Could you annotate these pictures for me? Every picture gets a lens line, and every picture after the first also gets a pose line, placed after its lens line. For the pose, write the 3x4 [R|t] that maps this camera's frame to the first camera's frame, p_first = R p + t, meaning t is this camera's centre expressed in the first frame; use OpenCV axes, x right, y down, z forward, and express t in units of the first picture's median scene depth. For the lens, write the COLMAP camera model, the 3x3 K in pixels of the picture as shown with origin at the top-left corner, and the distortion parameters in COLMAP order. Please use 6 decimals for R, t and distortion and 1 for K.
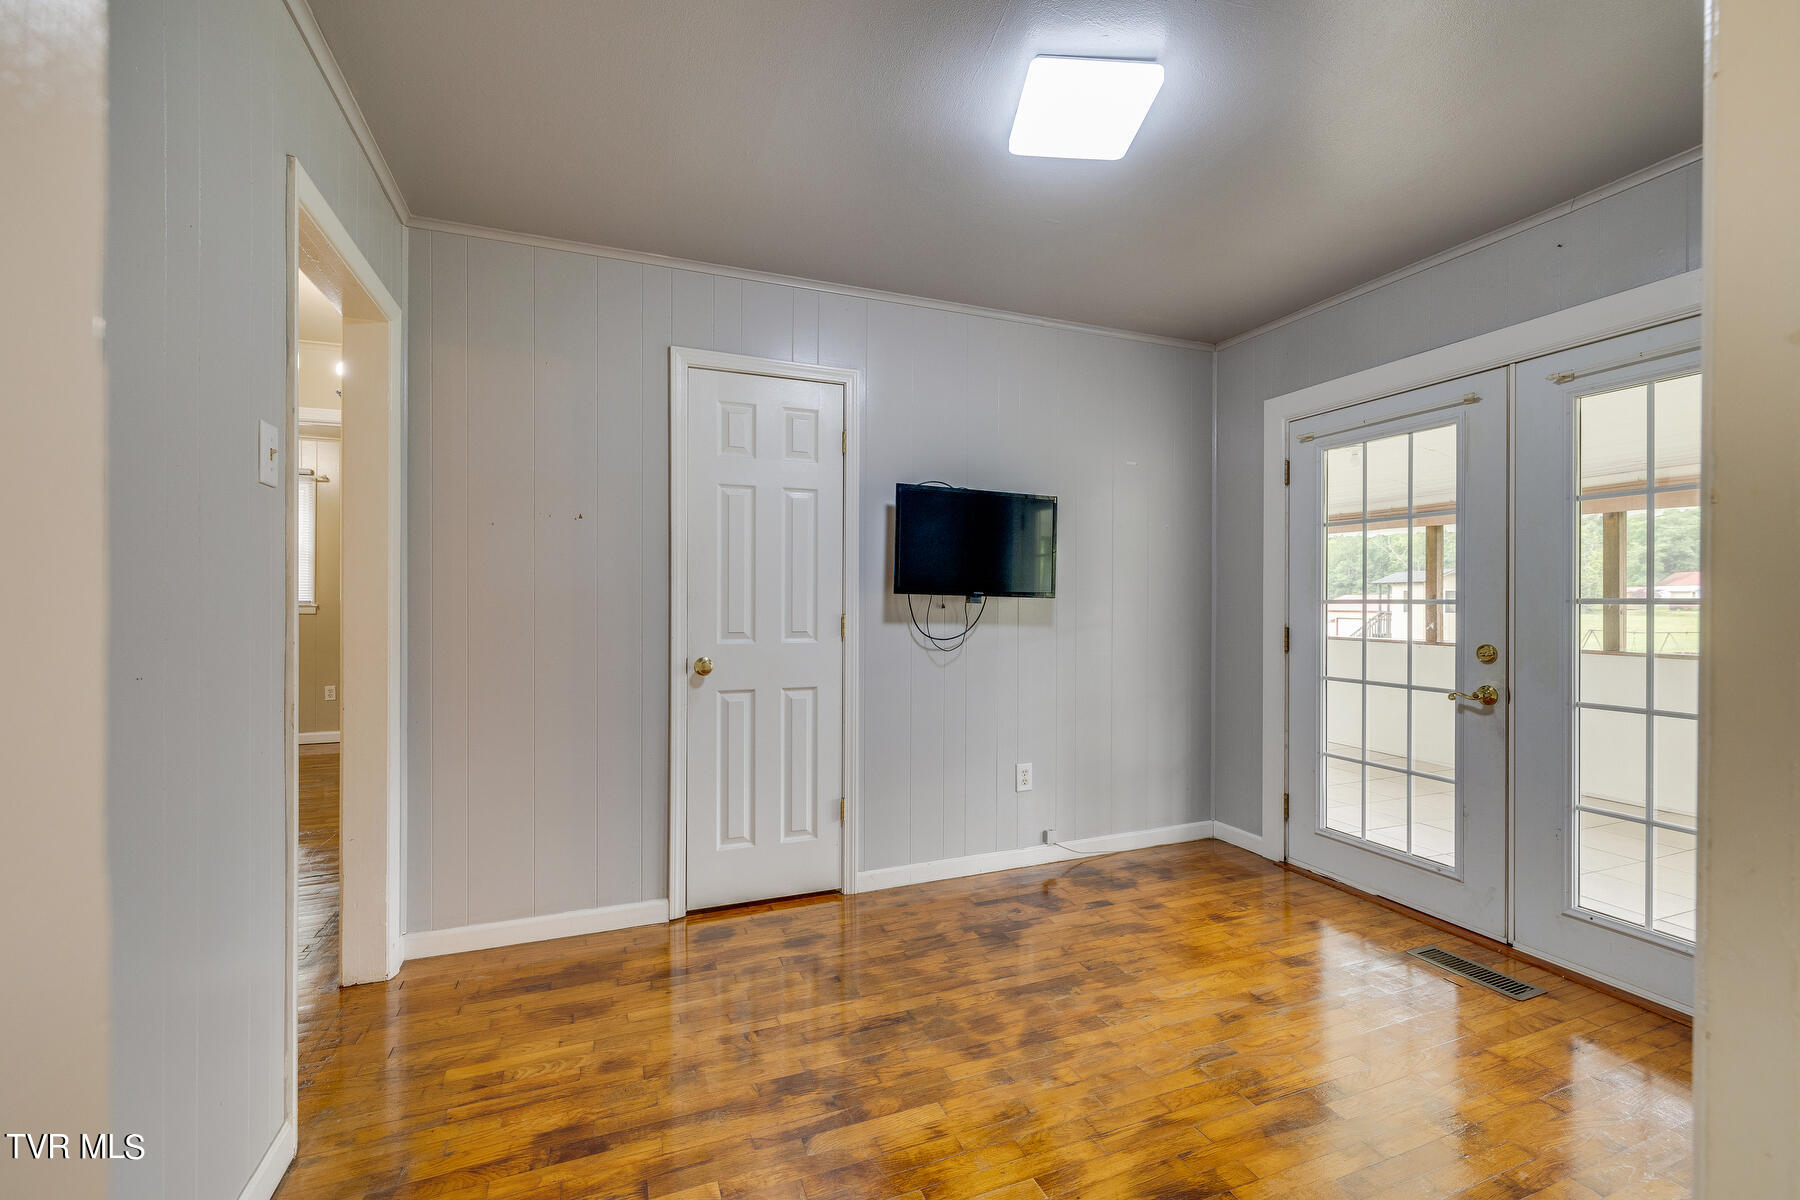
lens RADIAL K [[760.2, 0, 913.4], [0, 760.2, 598.1], [0, 0, 1]] dist [0.001964, -0.000989]
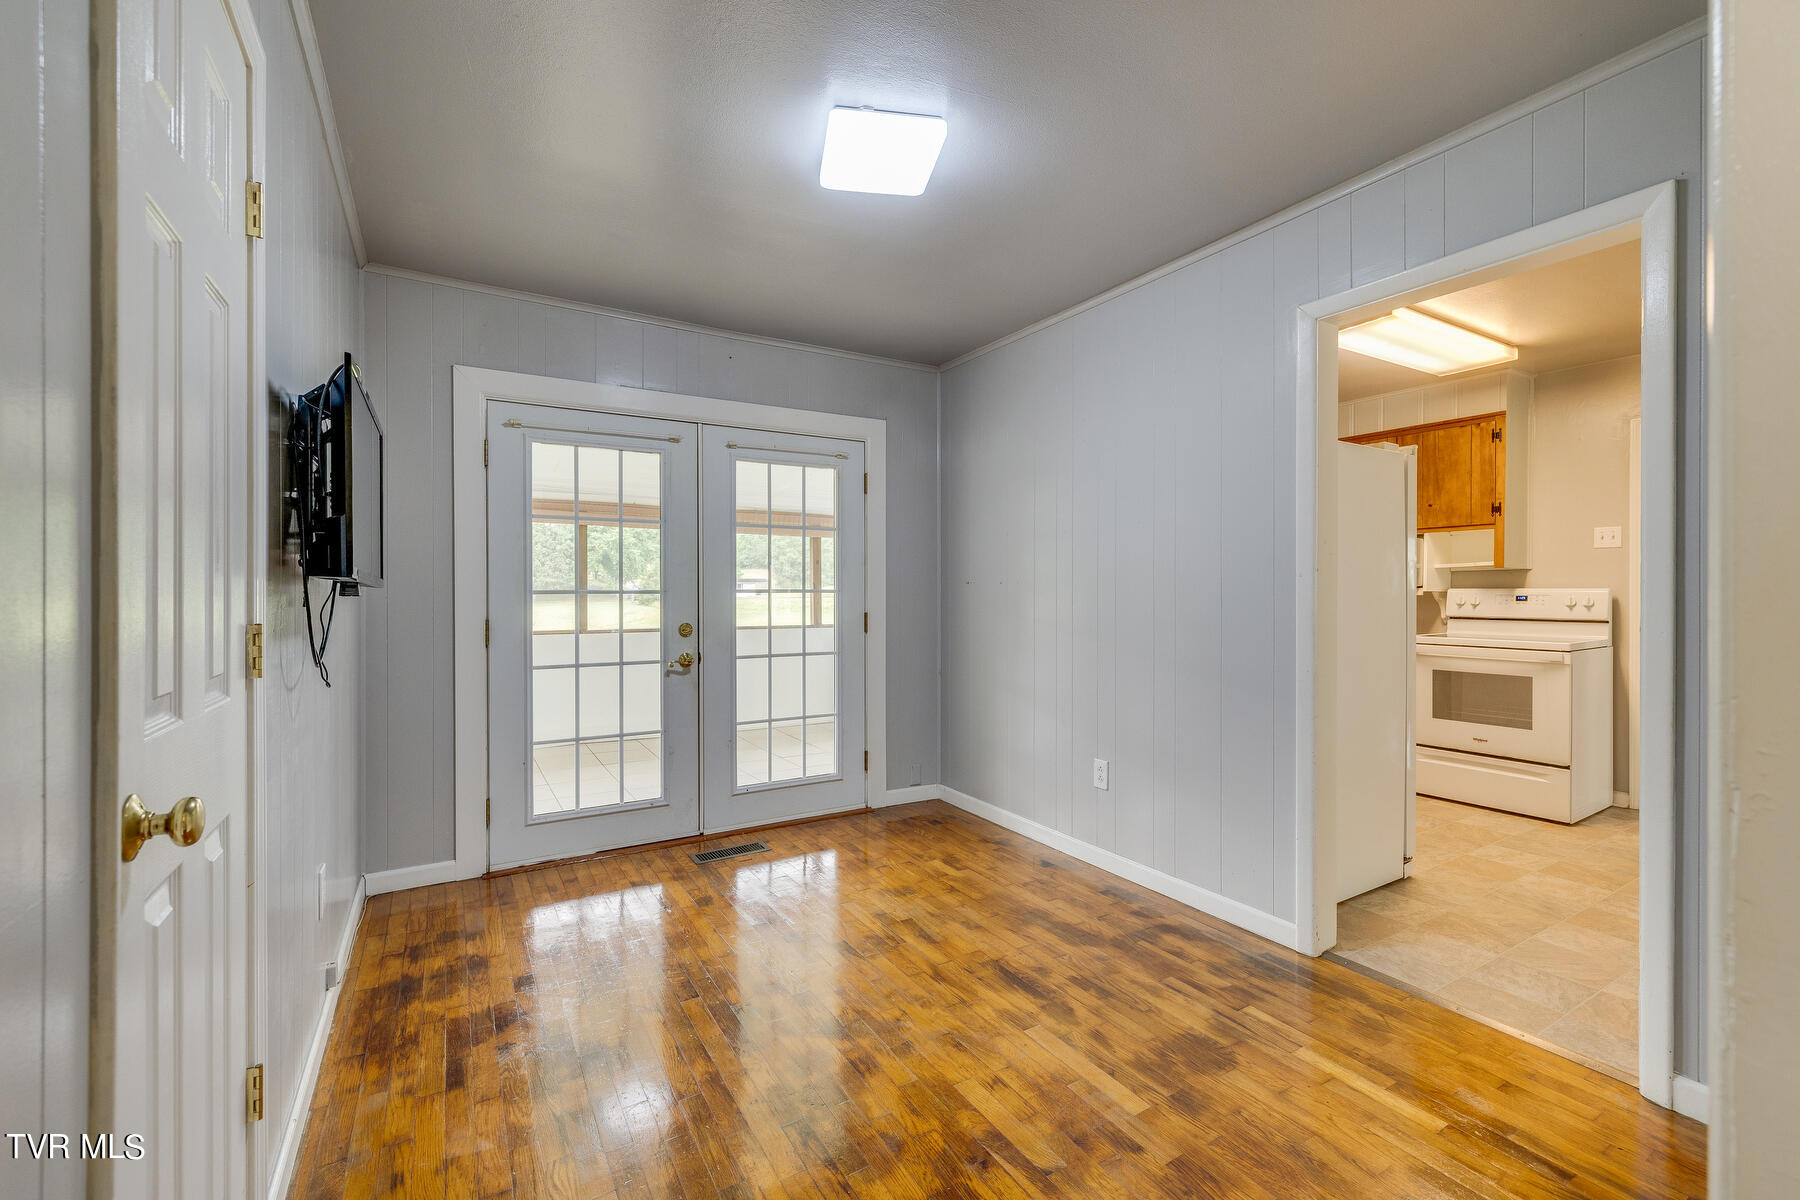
lens RADIAL K [[760.2, 0, 894.2], [0, 760.2, 594.7], [0, 0, 1]] dist [0.001964, -0.000989]
pose [[-0.152475, -0.005335, 0.988293, -0.590373], [-0.001057, 0.999986, 0.005235, 0.002187], [-0.988307, -0.000247, -0.152478, 0.762750]]
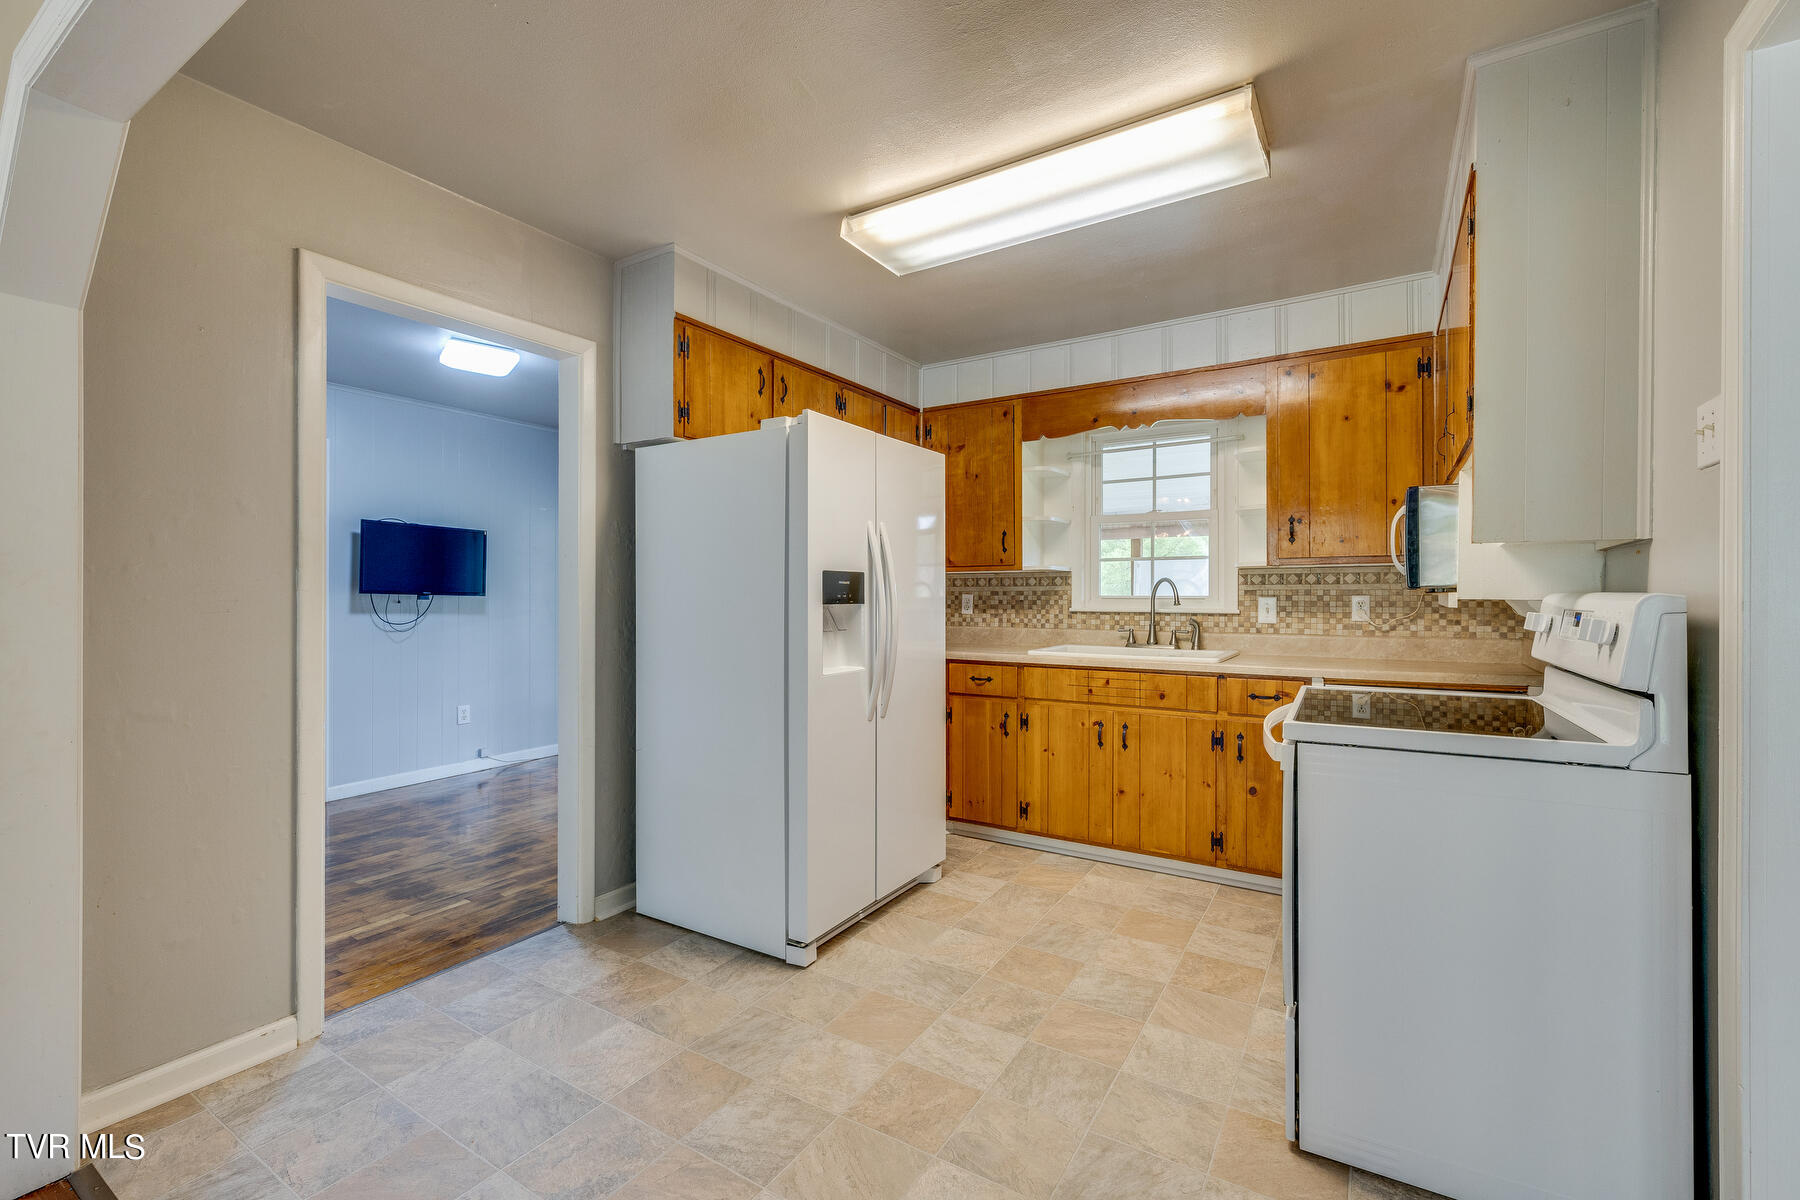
lens RADIAL K [[760.2, 0, 907.8], [0, 760.2, 596.8], [0, 0, 1]] dist [0.001964, -0.000989]
pose [[0.808771, -0.001683, 0.588121, -0.034101], [0.000535, 0.999998, 0.002125, -0.001636], [-0.588123, -0.001405, 0.808770, -0.864727]]
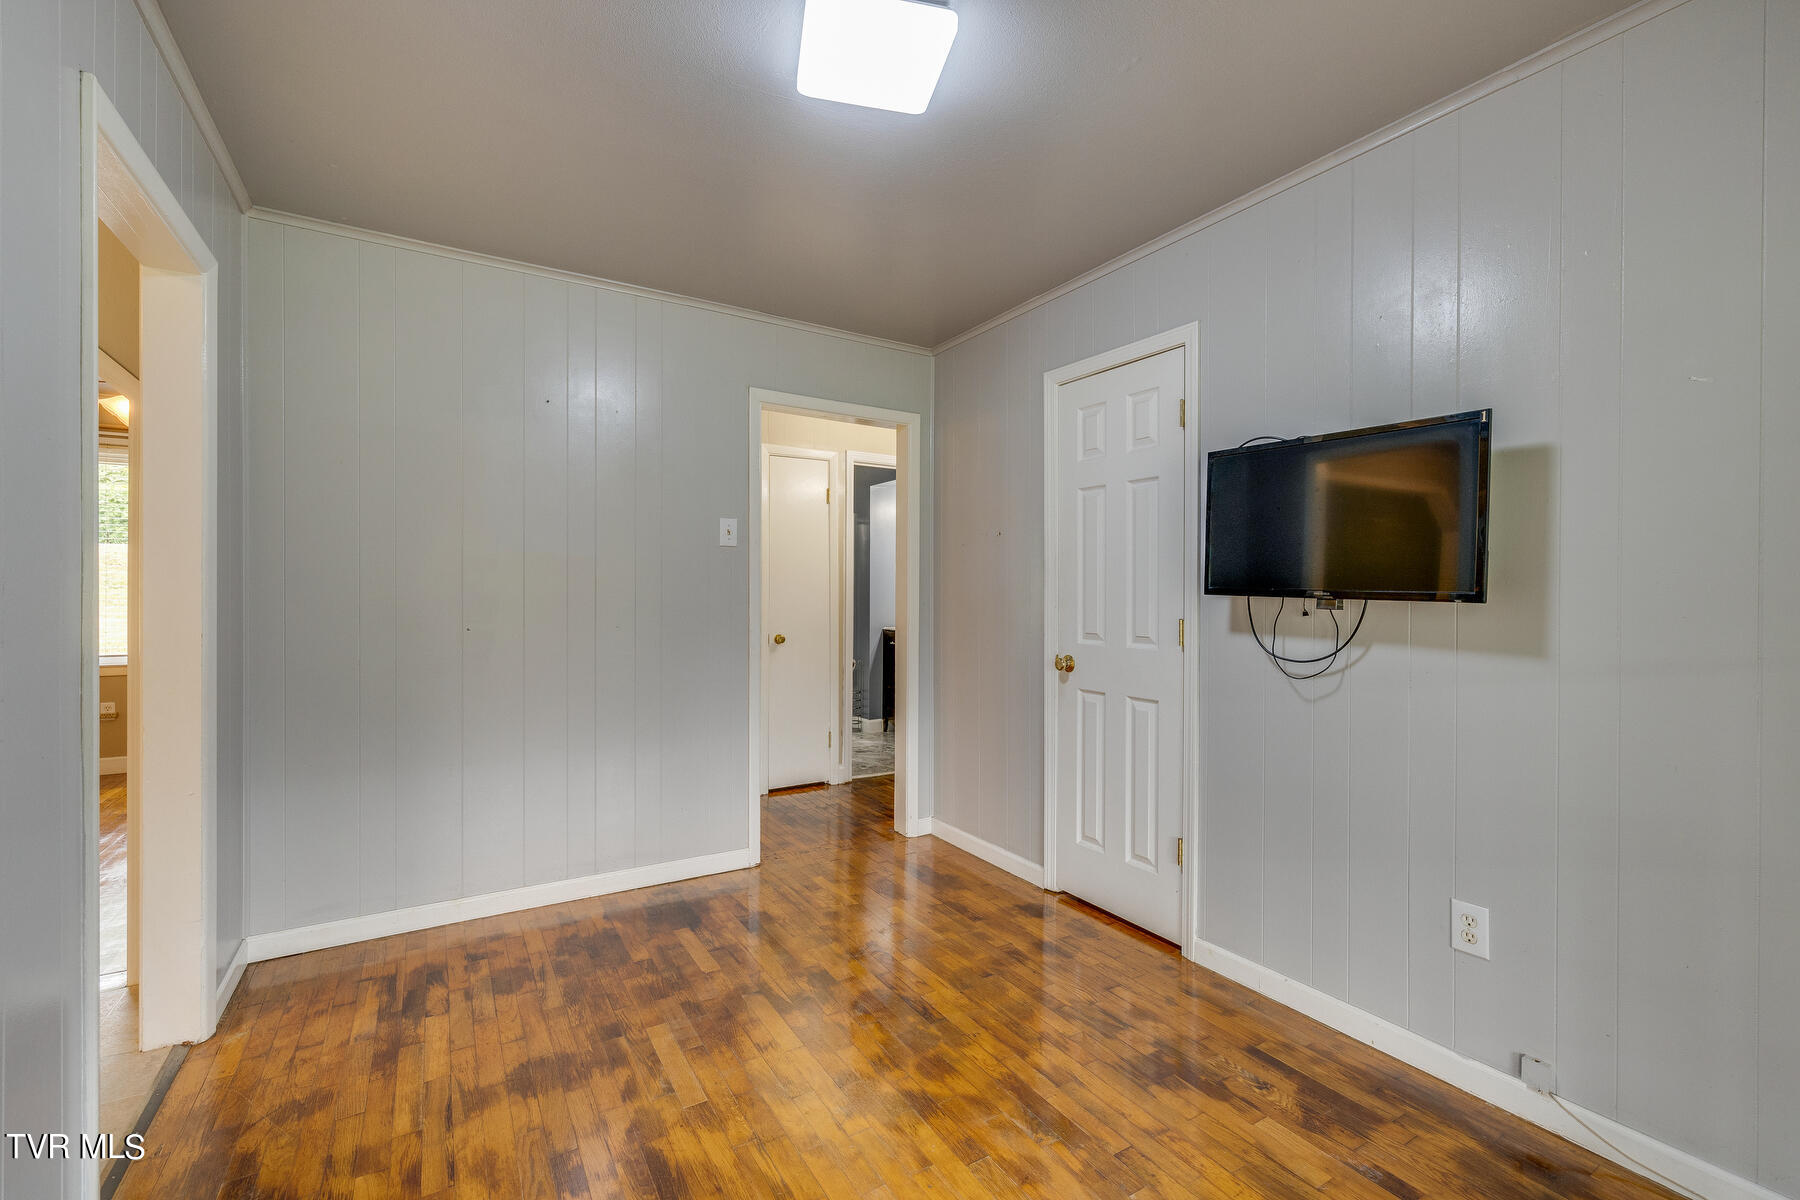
lens RADIAL K [[760.2, 0, 890.4], [0, 760.2, 591.0], [0, 0, 1]] dist [0.001964, -0.000989]
pose [[0.159668, -0.004940, -0.987158, 0.727064], [-0.001070, 0.999986, -0.005178, -0.005302], [0.987170, 0.001883, 0.159661, 0.584770]]
